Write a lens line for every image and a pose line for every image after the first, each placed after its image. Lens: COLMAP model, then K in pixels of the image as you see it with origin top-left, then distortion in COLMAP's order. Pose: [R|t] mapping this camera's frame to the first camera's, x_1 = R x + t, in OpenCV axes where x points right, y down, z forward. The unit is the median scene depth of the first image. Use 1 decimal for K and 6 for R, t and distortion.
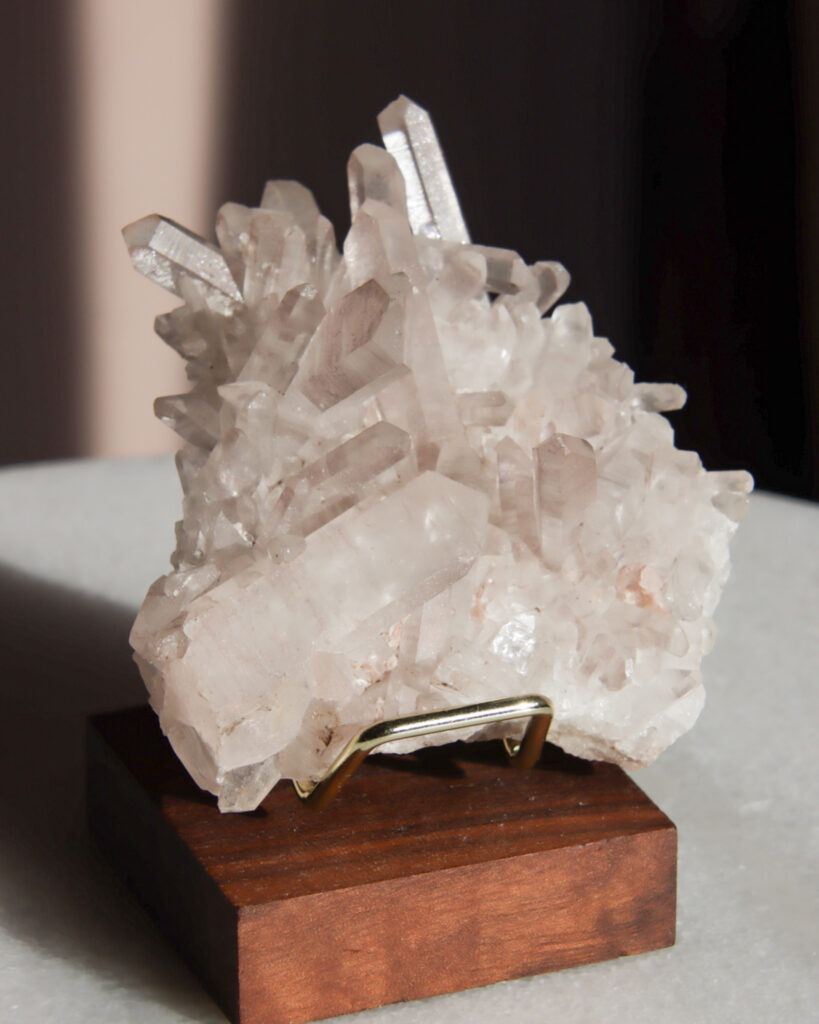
lens RADIAL K [[3524.6, 0, 413.5], [0, 3524.6, 597.2], [0, 0, 1]] dist [0.073952, 0.121124]
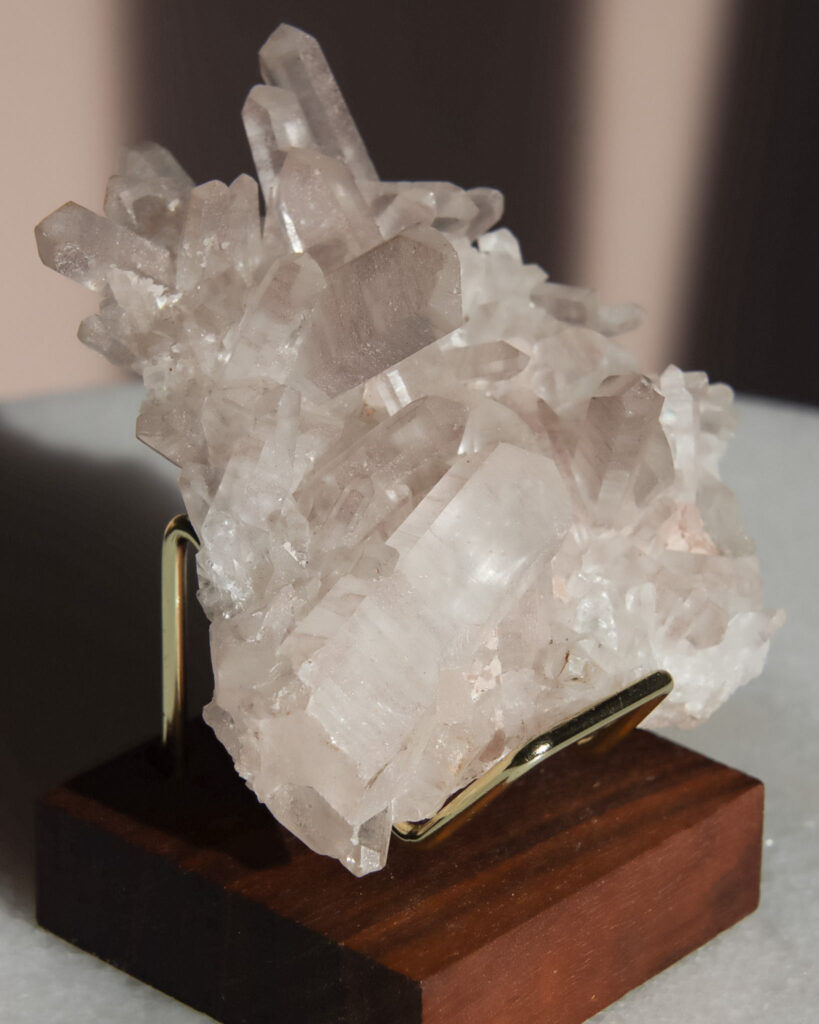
lens RADIAL K [[3524.6, 0, 413.5], [0, 3524.6, 597.2], [0, 0, 1]] dist [0.073952, 0.121124]
pose [[0.903407, -0.191828, 0.383481, -0.352828], [0.177154, 0.981427, 0.073598, -0.065632], [-0.390477, 0.001446, 0.920611, 0.199921]]
